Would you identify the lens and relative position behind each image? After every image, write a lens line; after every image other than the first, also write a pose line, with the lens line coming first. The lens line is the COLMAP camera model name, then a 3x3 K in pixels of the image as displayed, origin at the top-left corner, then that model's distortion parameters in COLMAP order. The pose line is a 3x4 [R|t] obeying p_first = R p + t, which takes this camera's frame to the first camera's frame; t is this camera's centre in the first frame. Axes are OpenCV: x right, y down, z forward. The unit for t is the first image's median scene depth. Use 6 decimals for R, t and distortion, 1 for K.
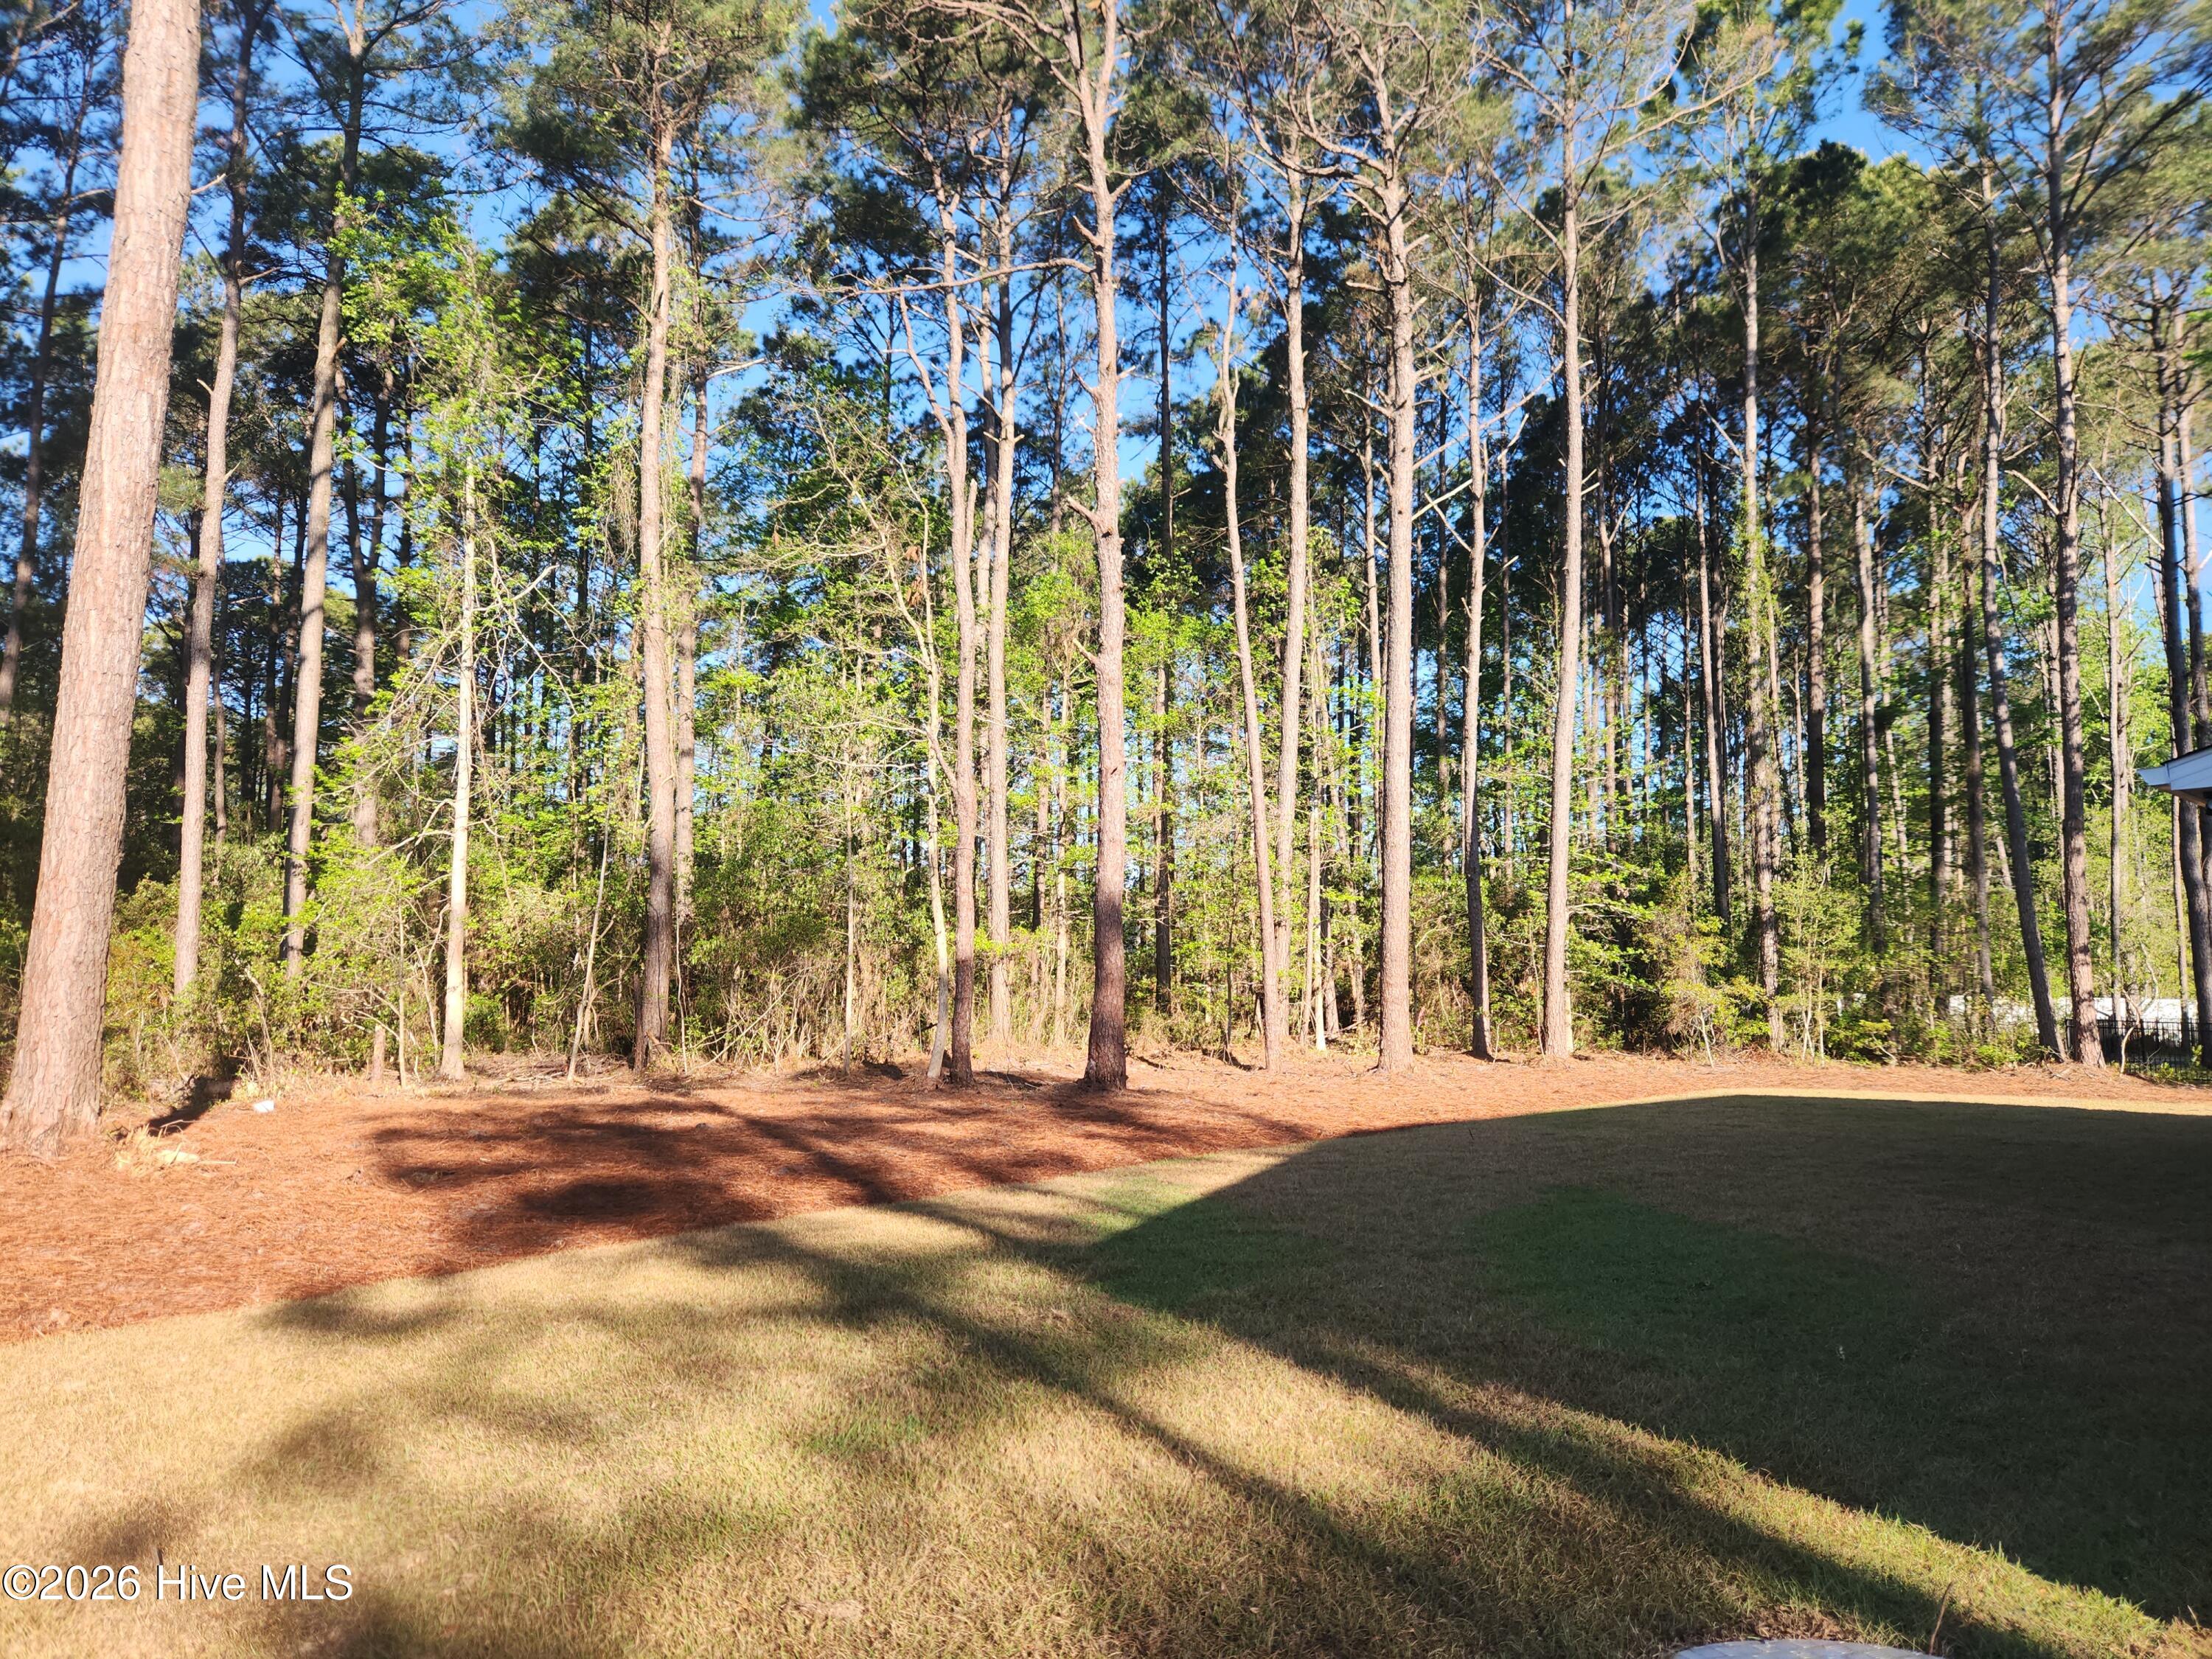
lens RADIAL K [[1473.1, 0, 1112.1], [0, 1473.1, 839.0], [0, 0, 1]] dist [0.071202, -0.059866]
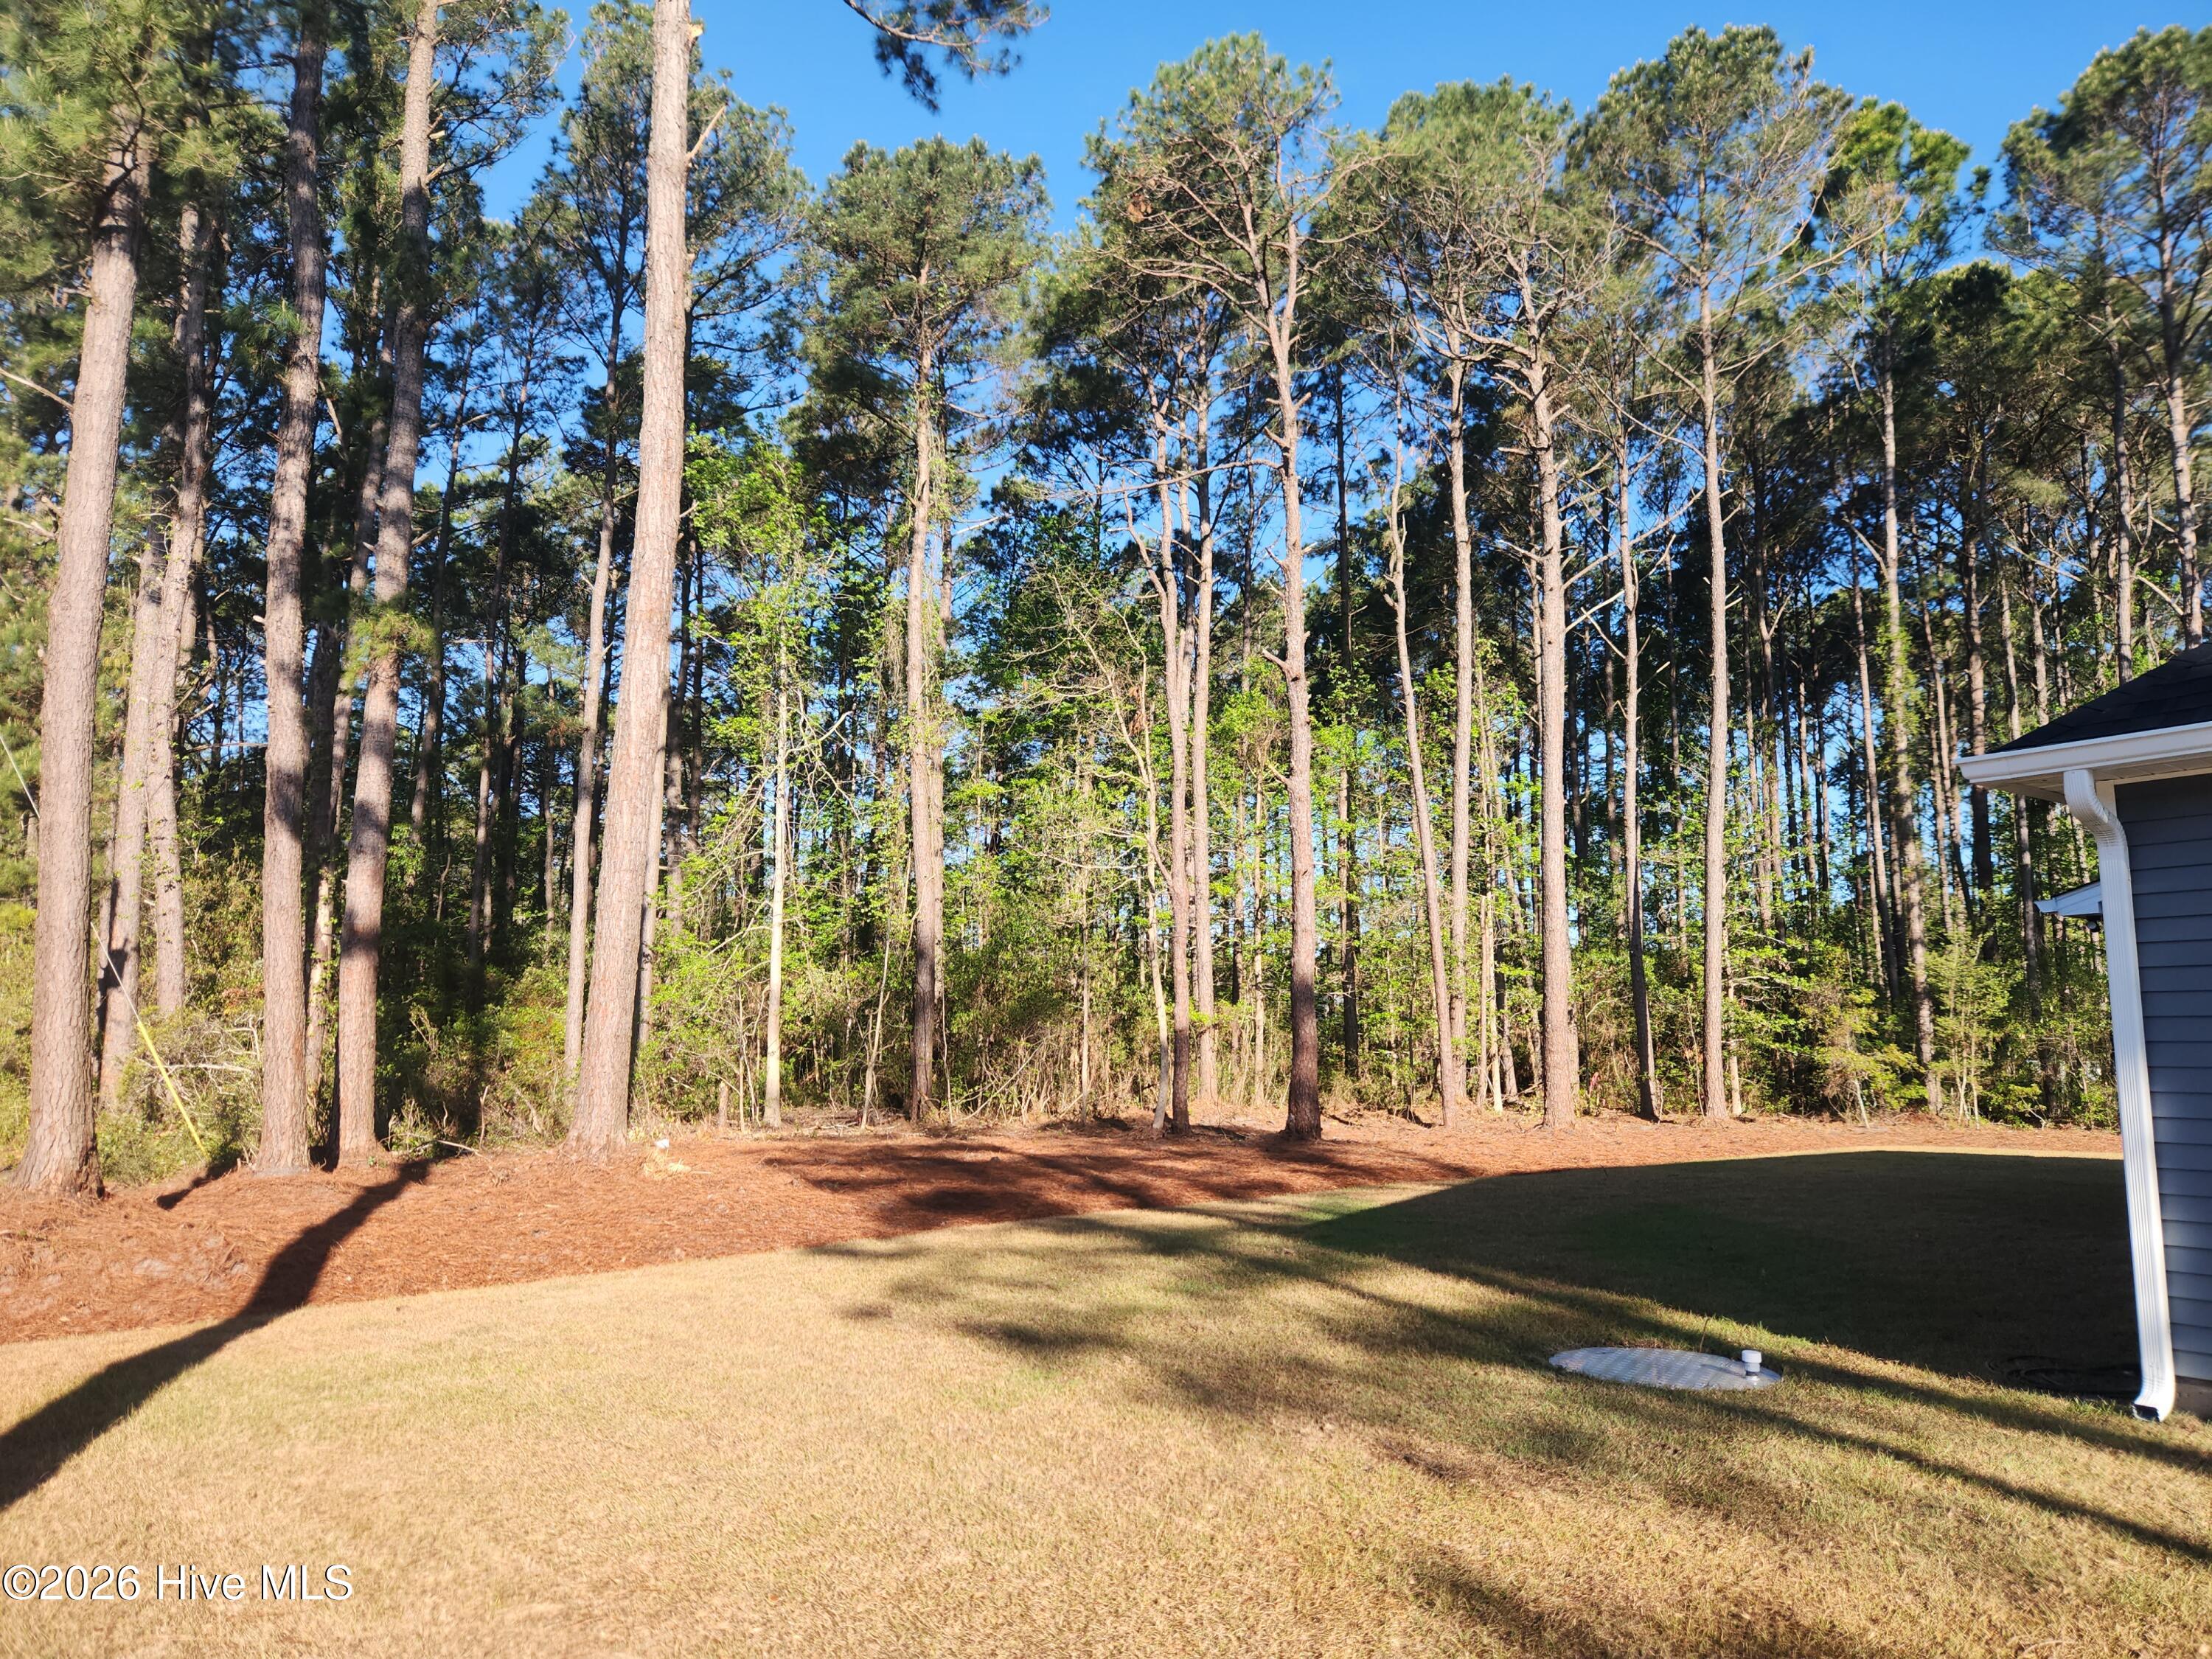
lens RADIAL K [[1473.1, 0, 1104.4], [0, 1473.1, 841.7], [0, 0, 1]] dist [0.071202, -0.059866]
pose [[0.991452, -0.019022, -0.129081, -0.004120], [0.013543, 0.998975, -0.043189, -0.015753], [0.129770, 0.041071, 0.990693, -0.158133]]
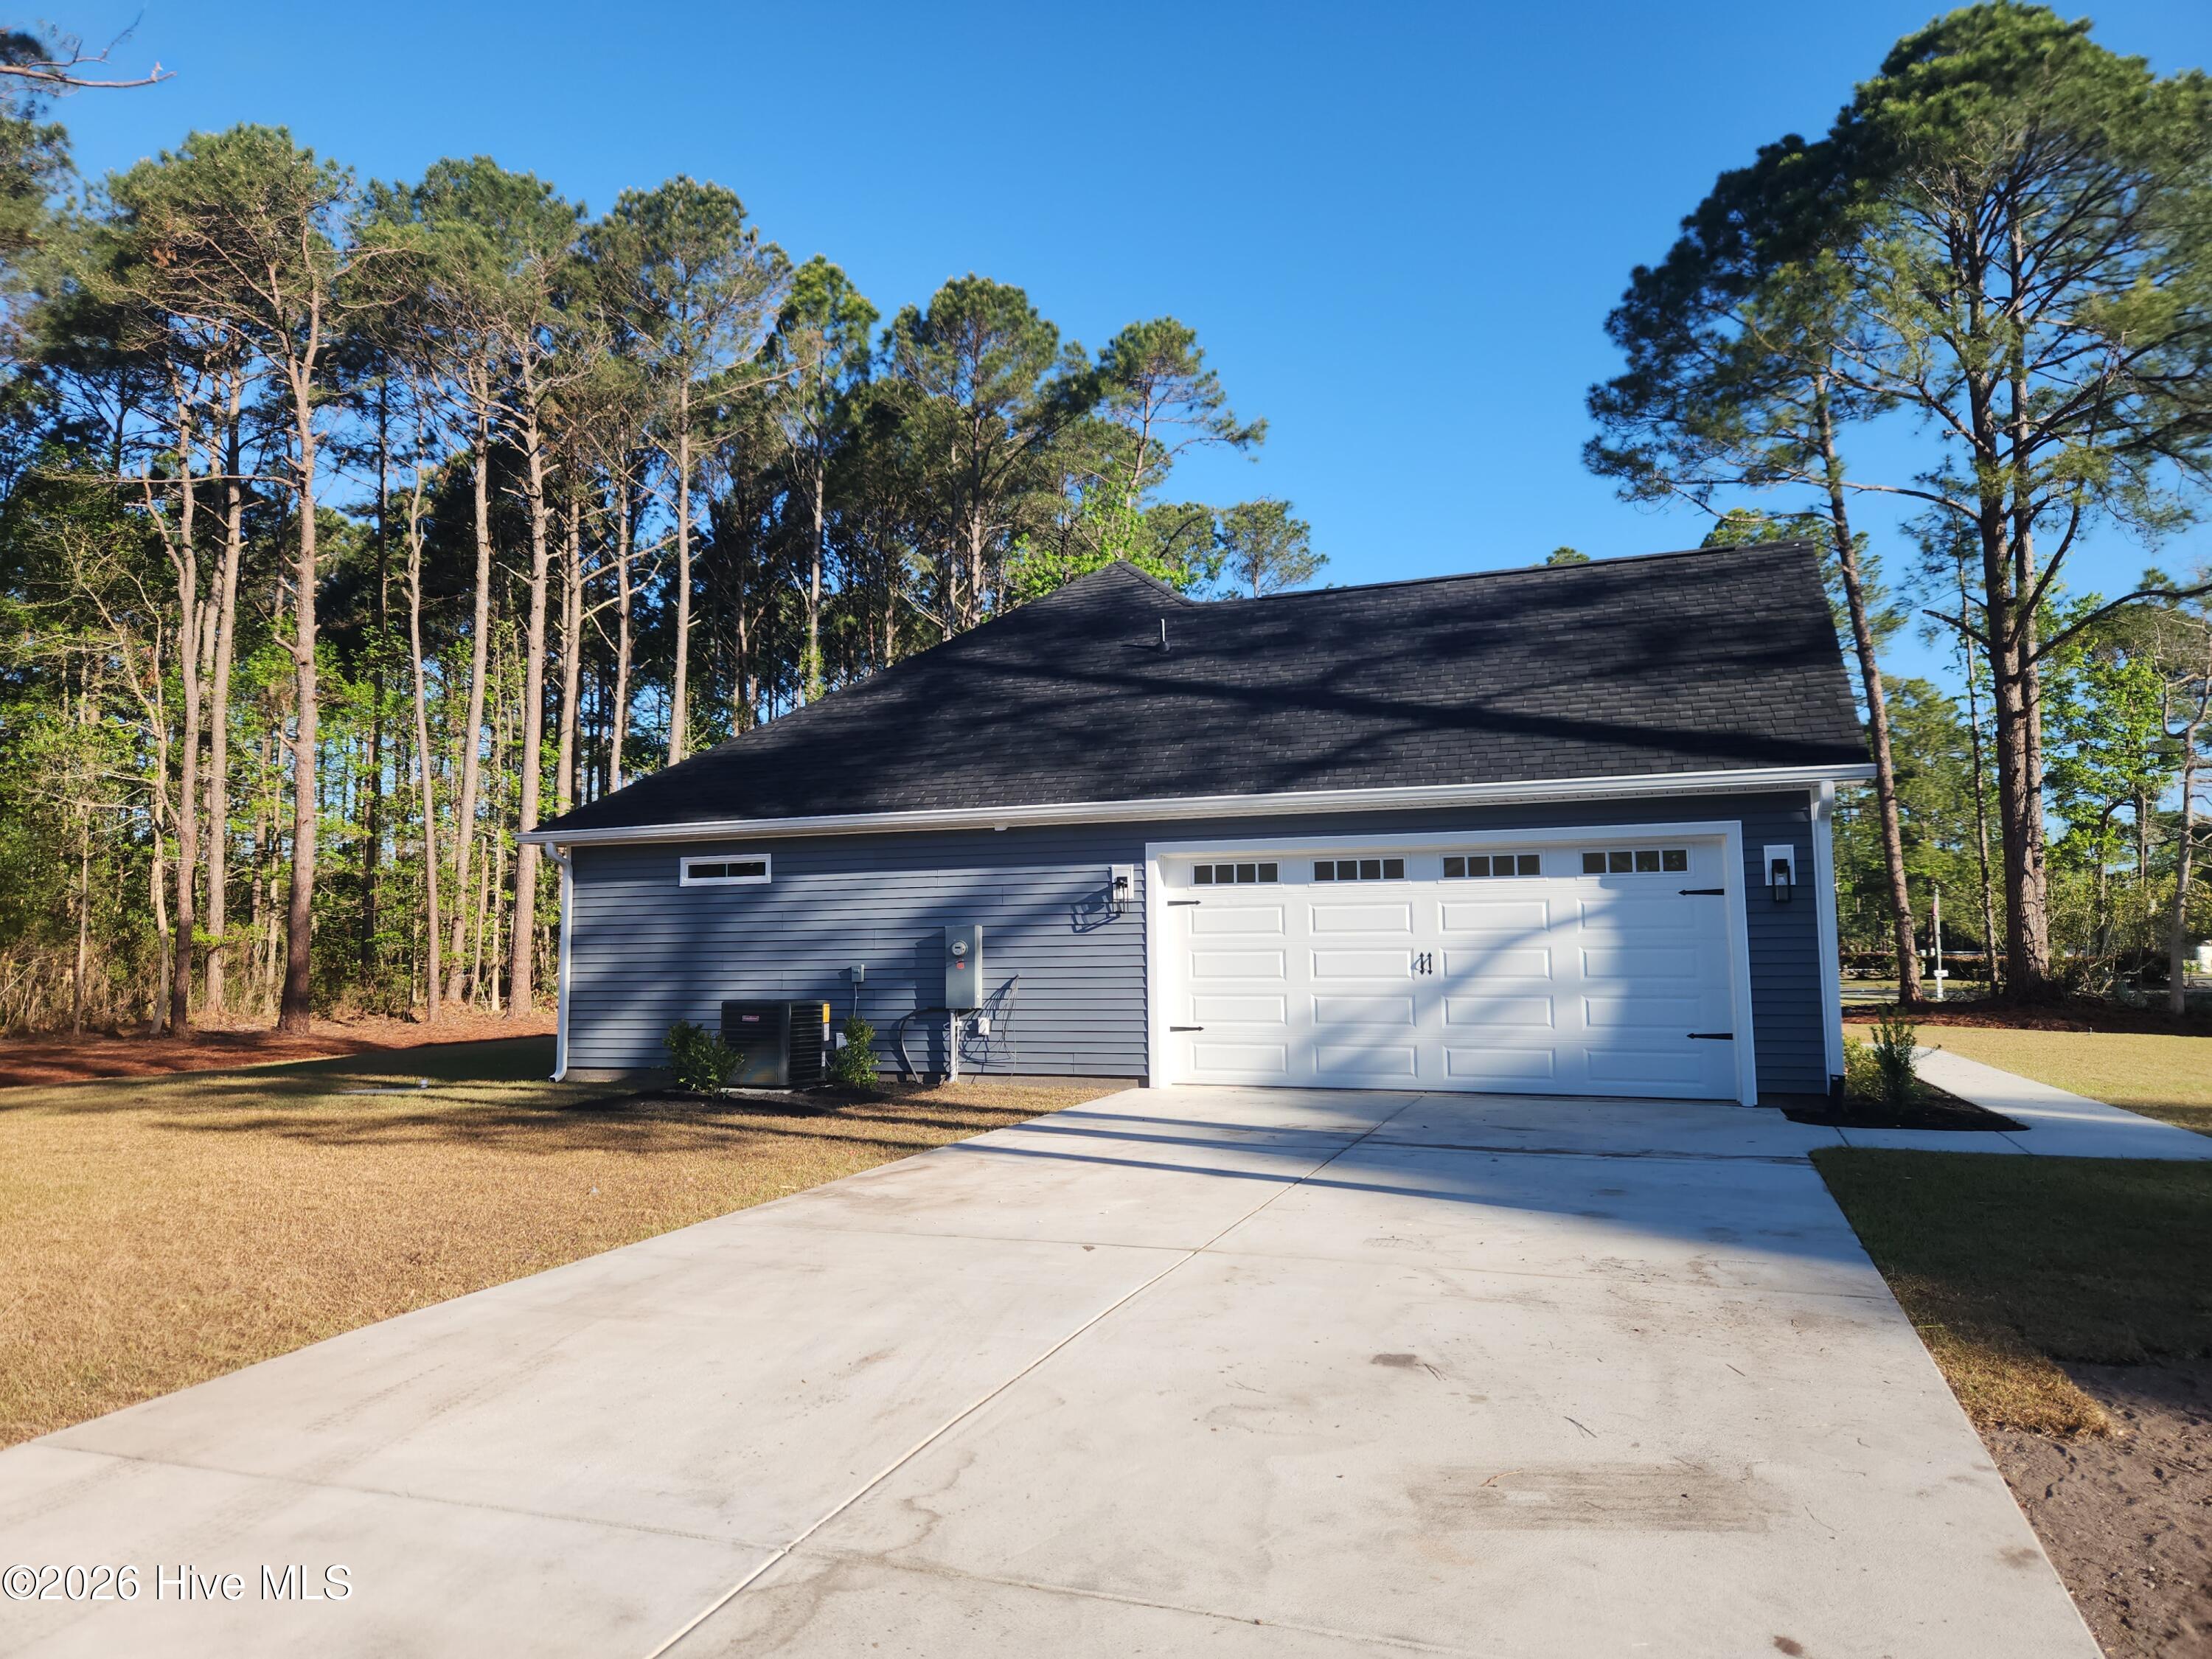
lens RADIAL K [[1473.1, 0, 1095.8], [0, 1473.1, 820.0], [0, 0, 1]] dist [0.071202, -0.059866]
pose [[0.901113, 0.022872, 0.432981, 0.047395], [-0.023870, 0.999710, -0.003130, -0.044500], [-0.432927, -0.007515, 0.901398, -0.512476]]
